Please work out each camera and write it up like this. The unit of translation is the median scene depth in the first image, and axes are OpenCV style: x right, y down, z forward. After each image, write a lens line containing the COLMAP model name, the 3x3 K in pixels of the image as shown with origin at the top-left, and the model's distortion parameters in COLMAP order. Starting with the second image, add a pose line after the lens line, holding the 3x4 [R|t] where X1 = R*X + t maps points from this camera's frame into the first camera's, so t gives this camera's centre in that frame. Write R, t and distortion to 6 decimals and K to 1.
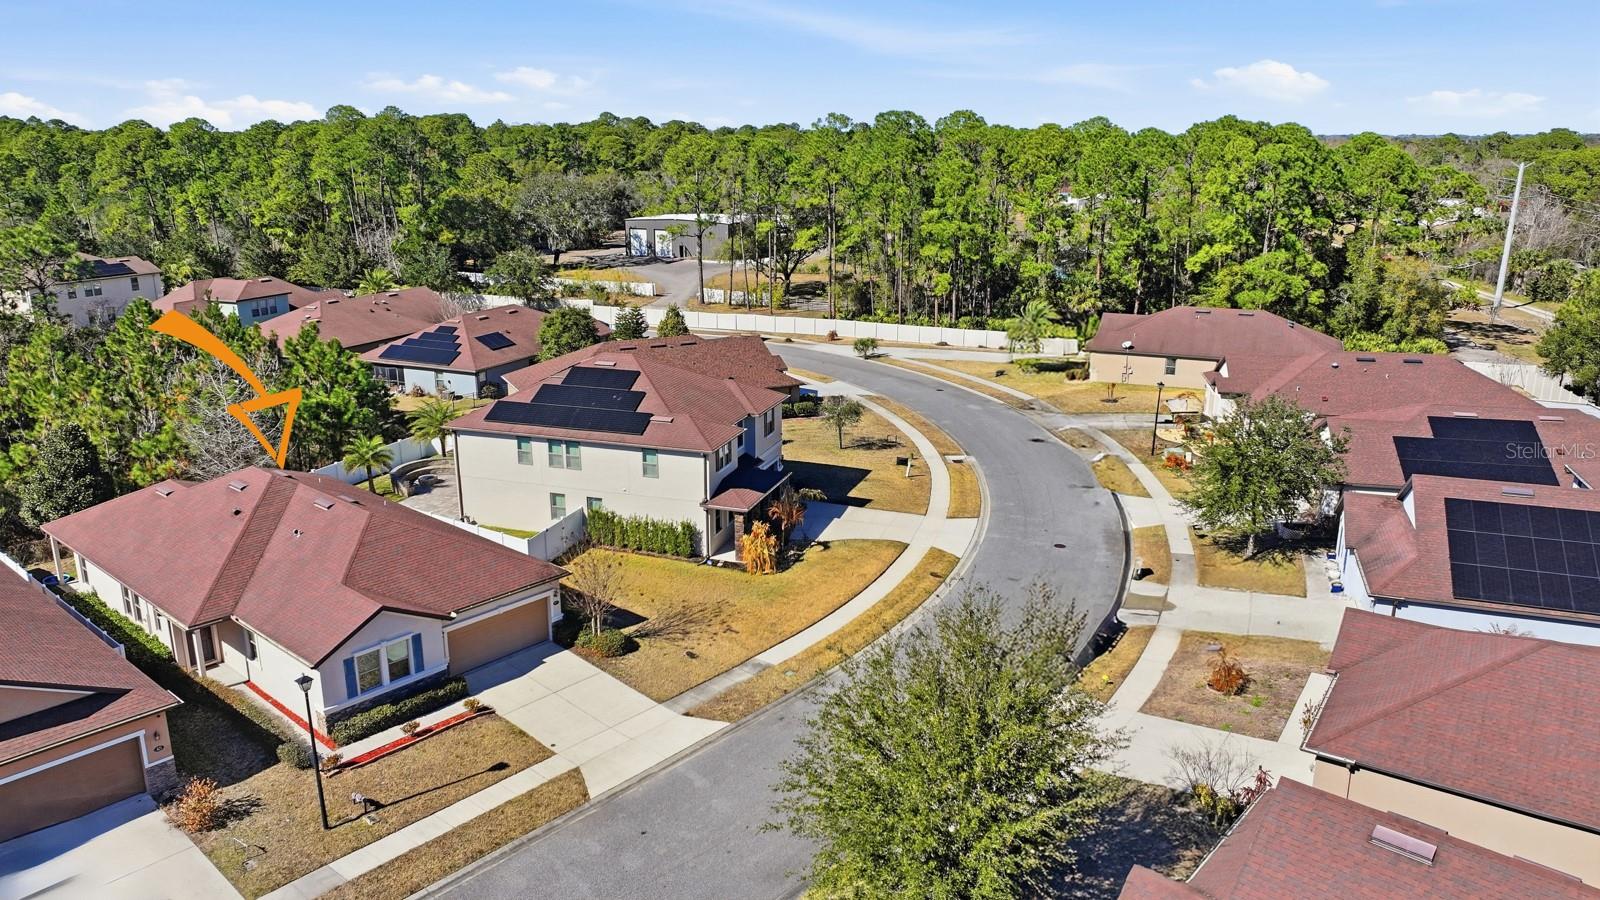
lens RADIAL K [[1132.9, 0, 811.1], [0, 1132.9, 449.2], [0, 0, 1]] dist [0.003417, 0.000897]
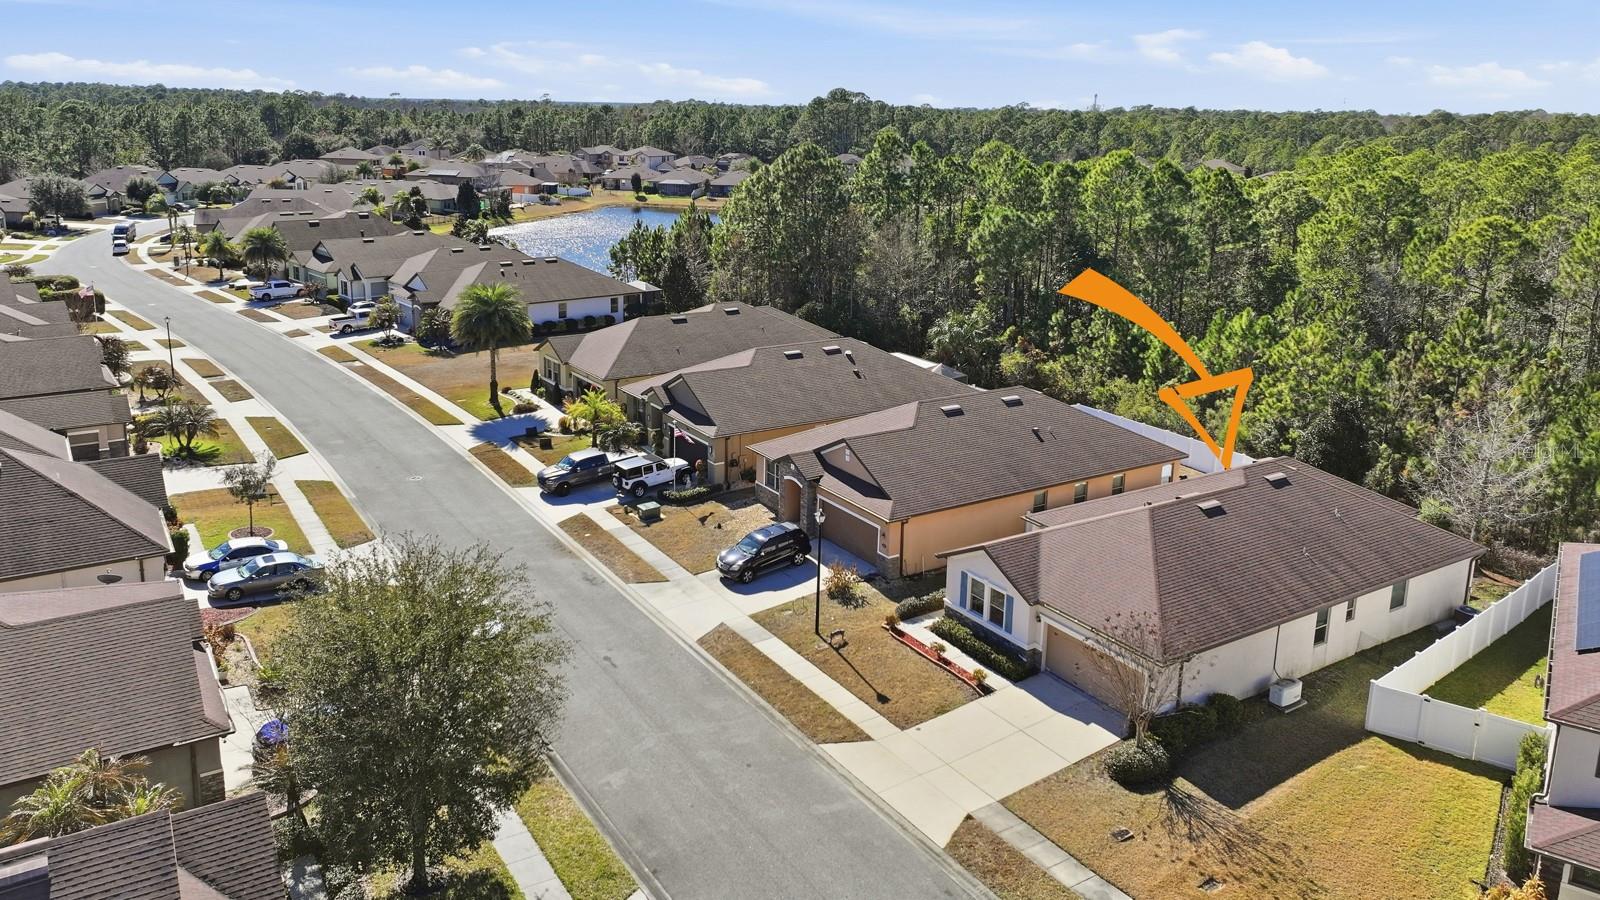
lens RADIAL K [[1132.9, 0, 774.8], [0, 1132.9, 355.6], [0, 0, 1]] dist [0.003417, 0.000897]
pose [[-0.295592, 0.194854, -0.935231, 0.607419], [-0.274035, 0.920541, 0.278406, -0.253962], [0.915167, 0.338580, -0.218707, 0.890126]]
